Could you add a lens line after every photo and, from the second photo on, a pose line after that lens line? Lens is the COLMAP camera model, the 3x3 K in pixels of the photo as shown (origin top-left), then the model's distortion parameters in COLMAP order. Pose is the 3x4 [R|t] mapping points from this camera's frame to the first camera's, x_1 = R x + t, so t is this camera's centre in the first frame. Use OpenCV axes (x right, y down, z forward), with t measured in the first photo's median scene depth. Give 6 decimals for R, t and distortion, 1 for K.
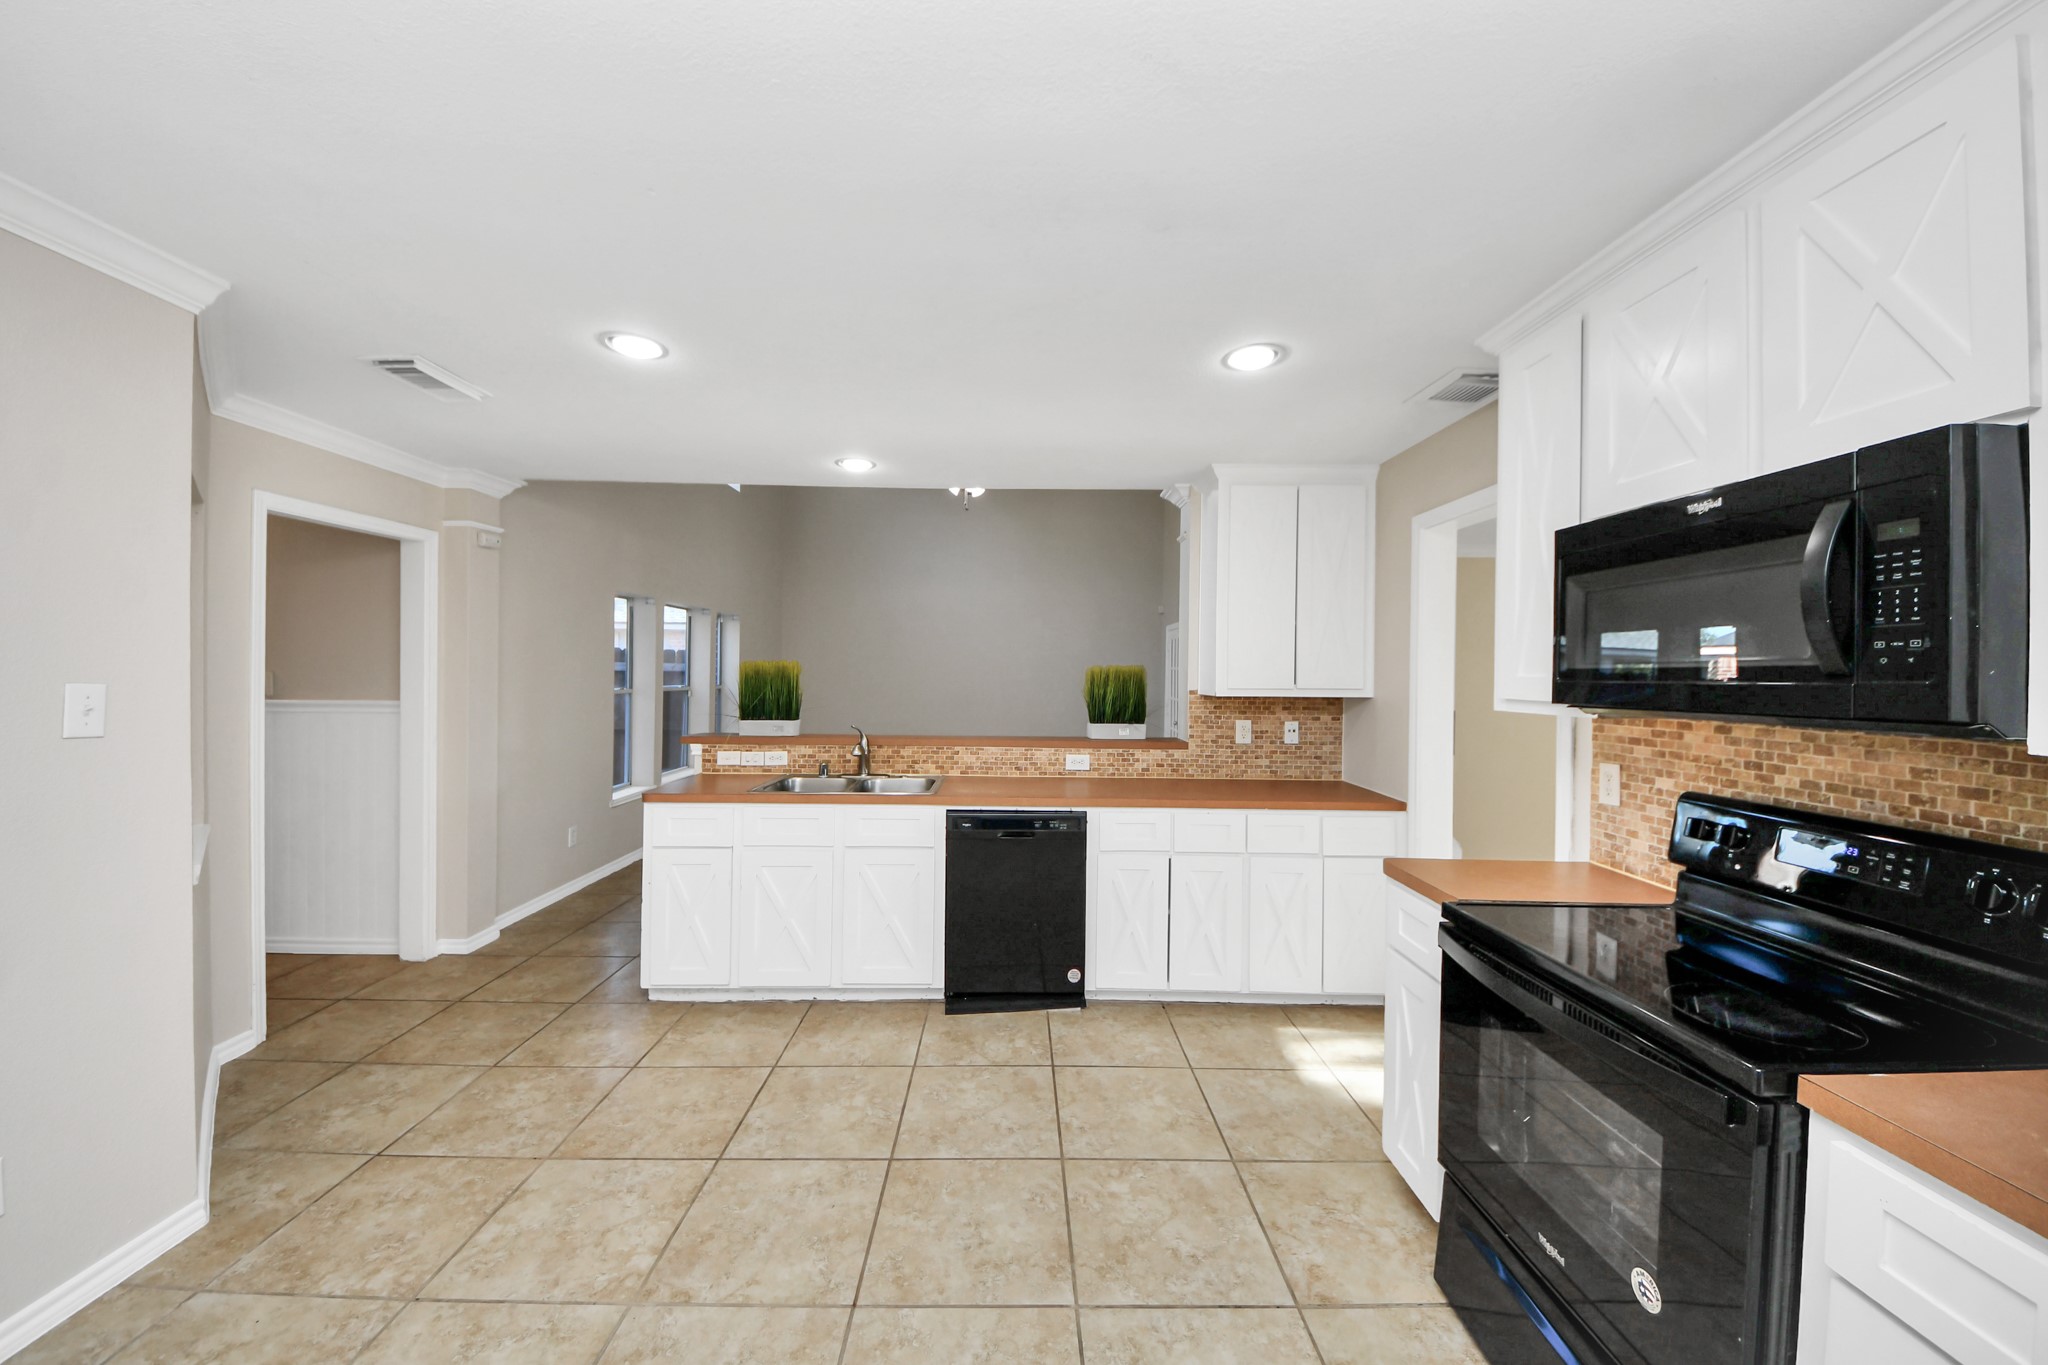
lens RADIAL K [[754.0, 0, 1024.5], [0, 754.0, 670.9], [0, 0, 1]] dist [0.046368, -0.031370]
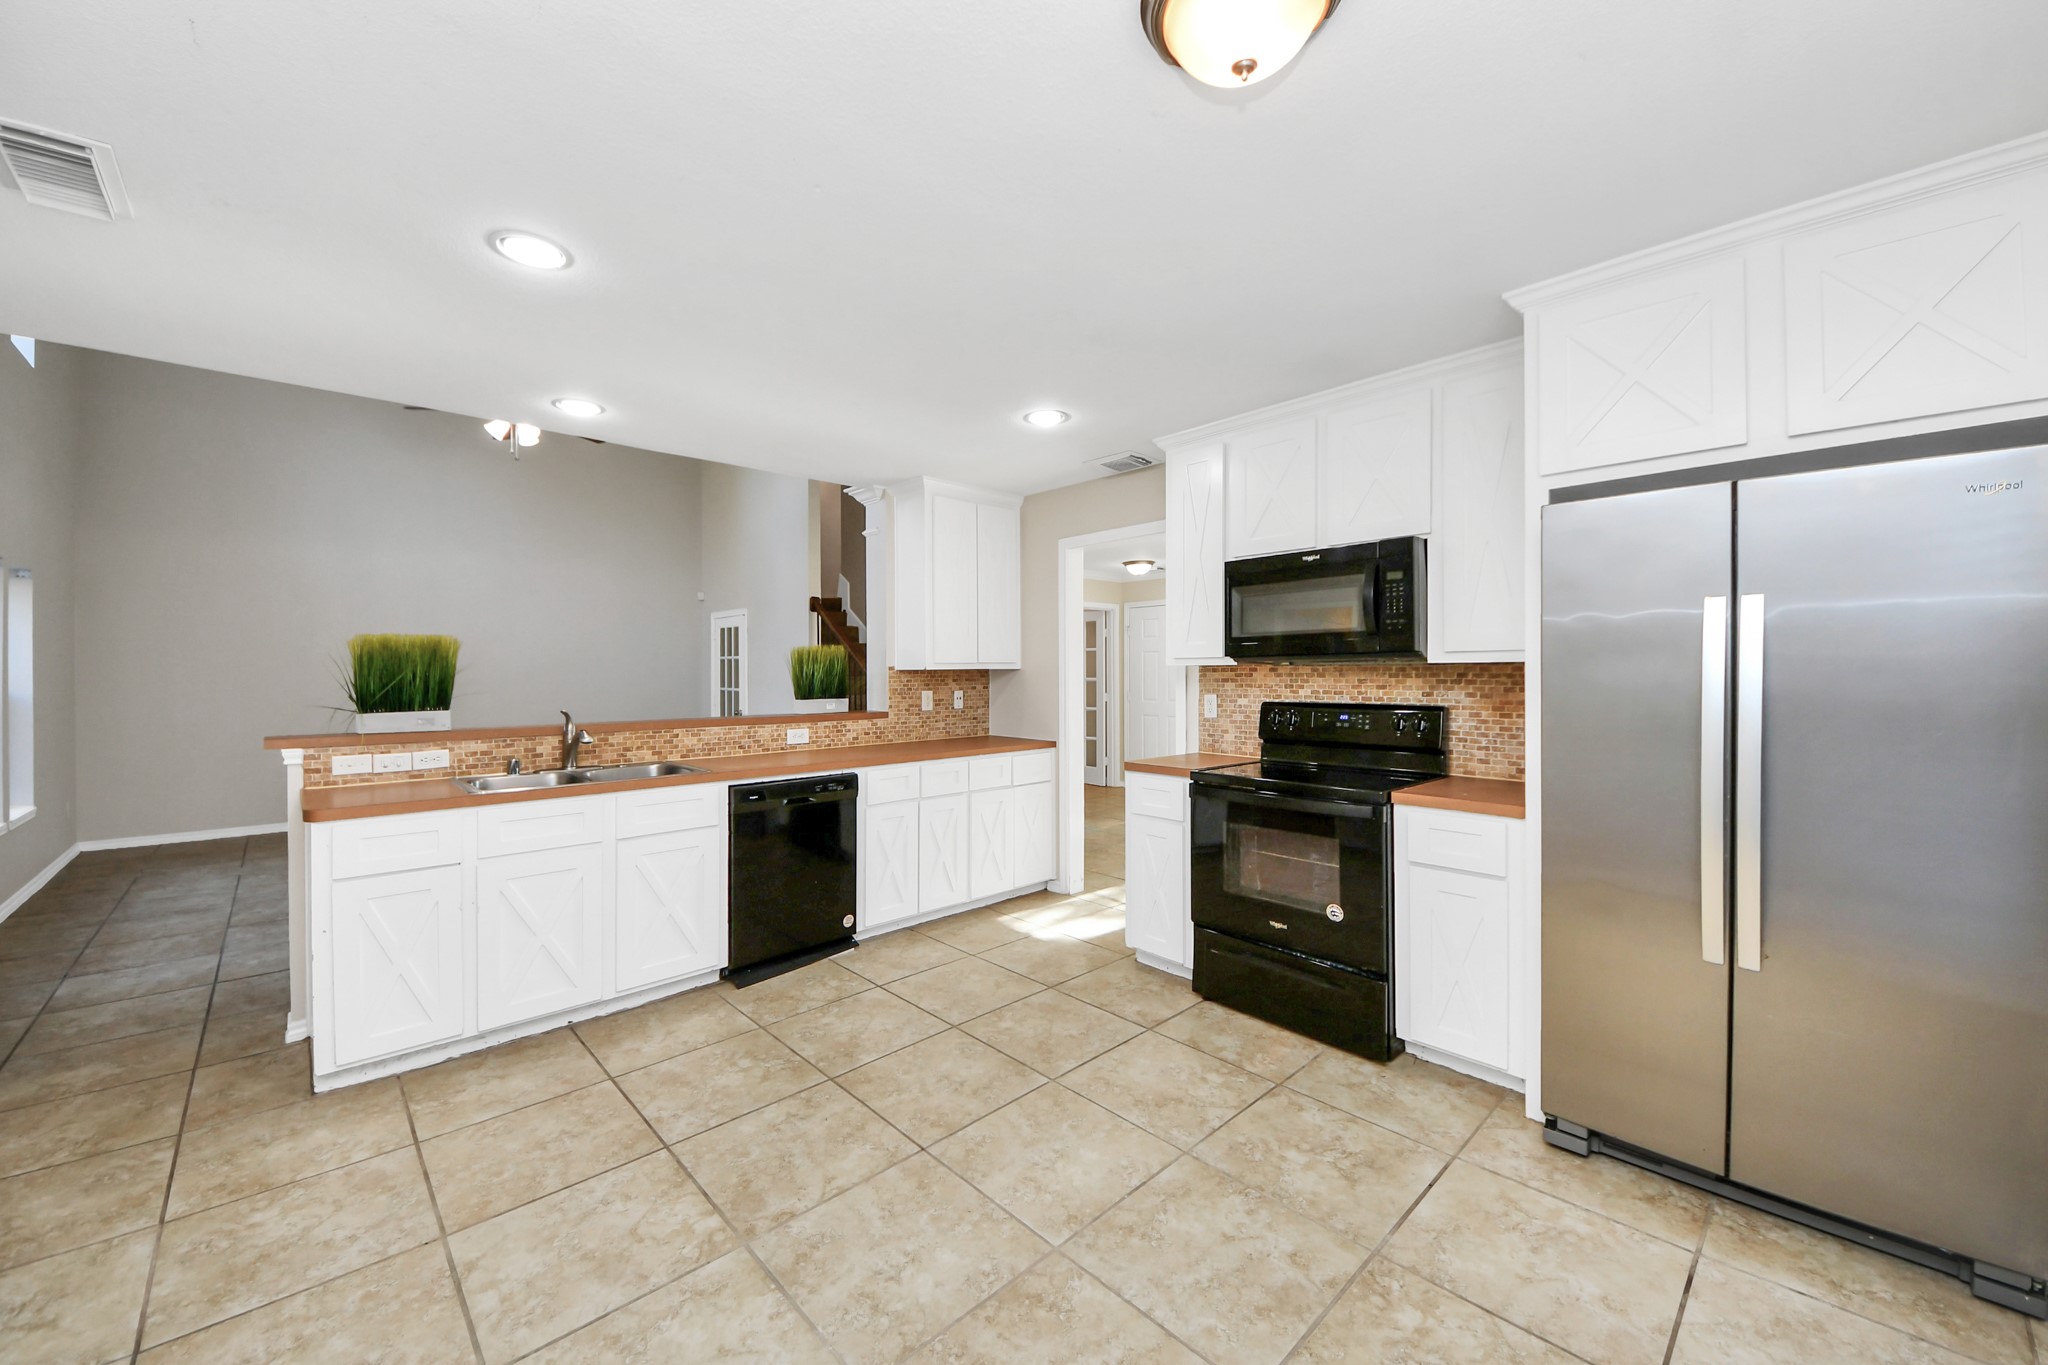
lens RADIAL K [[770.6, 0, 1048.9], [0, 770.6, 668.9], [0, 0, 1]] dist [0.015578, -0.012991]
pose [[0.719478, -0.012764, 0.694398, -0.513514], [0.014087, 0.999894, 0.003784, 0.034584], [-0.694373, 0.007060, 0.719581, -0.016506]]
